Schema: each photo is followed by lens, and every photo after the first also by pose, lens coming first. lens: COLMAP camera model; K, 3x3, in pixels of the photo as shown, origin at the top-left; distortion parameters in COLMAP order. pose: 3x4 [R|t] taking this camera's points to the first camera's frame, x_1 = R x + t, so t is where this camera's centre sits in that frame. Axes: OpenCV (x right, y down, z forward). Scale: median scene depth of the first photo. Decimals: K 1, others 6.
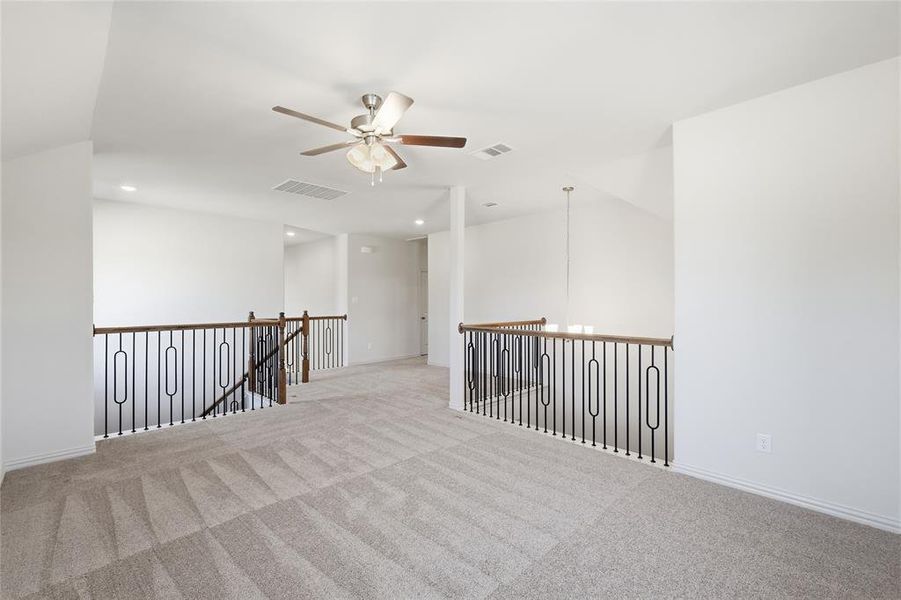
lens RADIAL K [[380.6, 0, 448.2], [0, 380.6, 300.1], [0, 0, 1]] dist [0.001661, 0.000057]
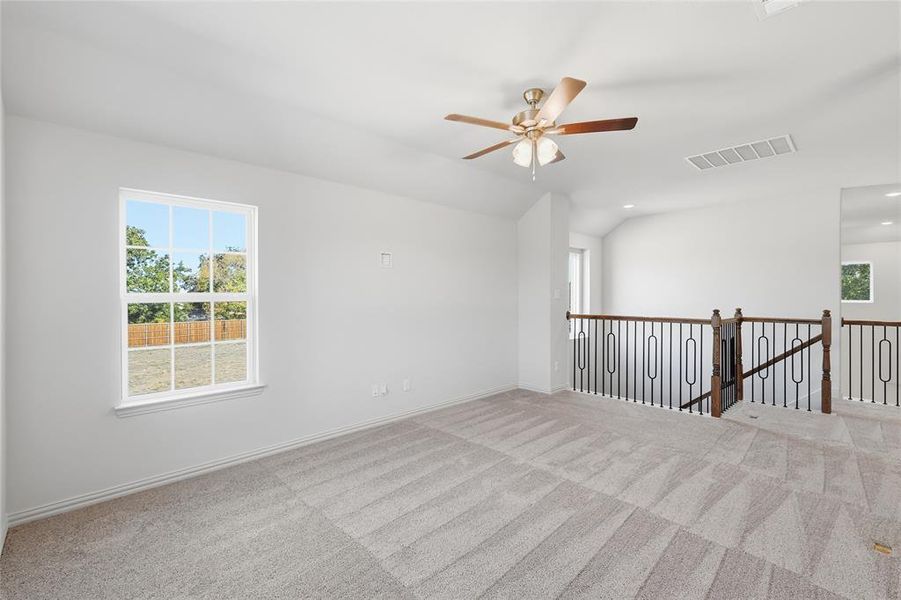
lens RADIAL K [[380.6, 0, 452.0], [0, 380.6, 297.4], [0, 0, 1]] dist [0.001661, 0.000057]
pose [[0.021581, 0.007769, -0.999737, 0.447911], [0.000834, 0.999969, 0.007789, -0.002294], [0.999767, -0.001002, 0.021574, 0.431909]]
